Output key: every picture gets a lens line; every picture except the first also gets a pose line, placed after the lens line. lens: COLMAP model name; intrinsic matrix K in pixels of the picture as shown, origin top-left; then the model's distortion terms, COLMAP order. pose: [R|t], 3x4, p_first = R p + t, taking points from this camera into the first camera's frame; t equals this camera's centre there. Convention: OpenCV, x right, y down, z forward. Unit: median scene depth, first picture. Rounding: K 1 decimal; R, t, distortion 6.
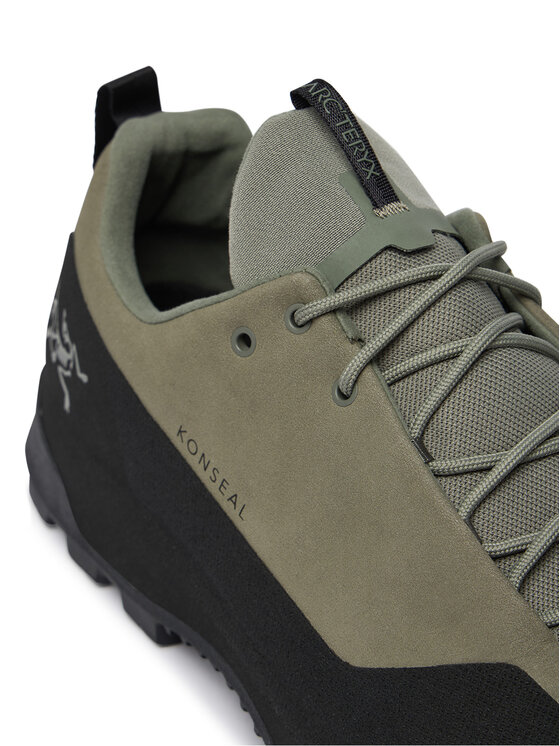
lens RADIAL K [[1877.1, 0, 278.4], [0, 1877.1, 372.5], [0, 0, 1]] dist [-0.007088, 0.000000]
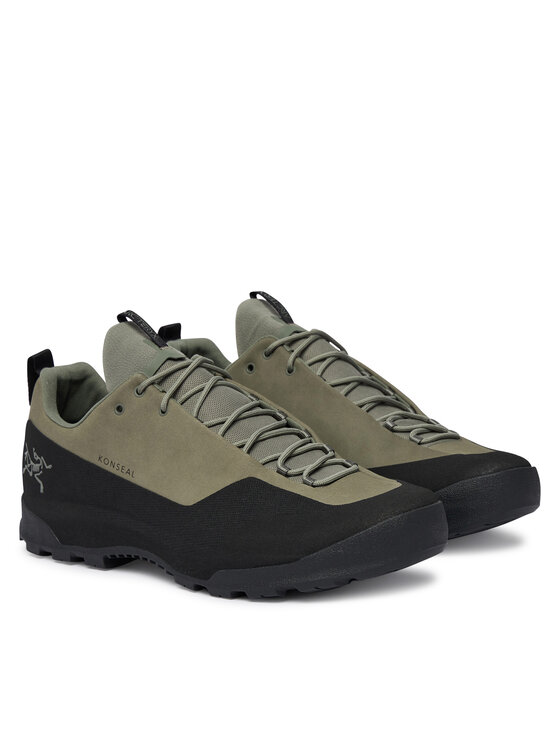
lens RADIAL K [[2161.6, 0, 280.6], [0, 2161.6, 373.9], [0, 0, 1]] dist [0.603311, 0.000000]
pose [[0.966272, -0.185919, 0.178194, -0.323095], [0.237900, 0.909374, -0.341236, 0.996821], [-0.098603, 0.372119, 0.922933, -1.745924]]
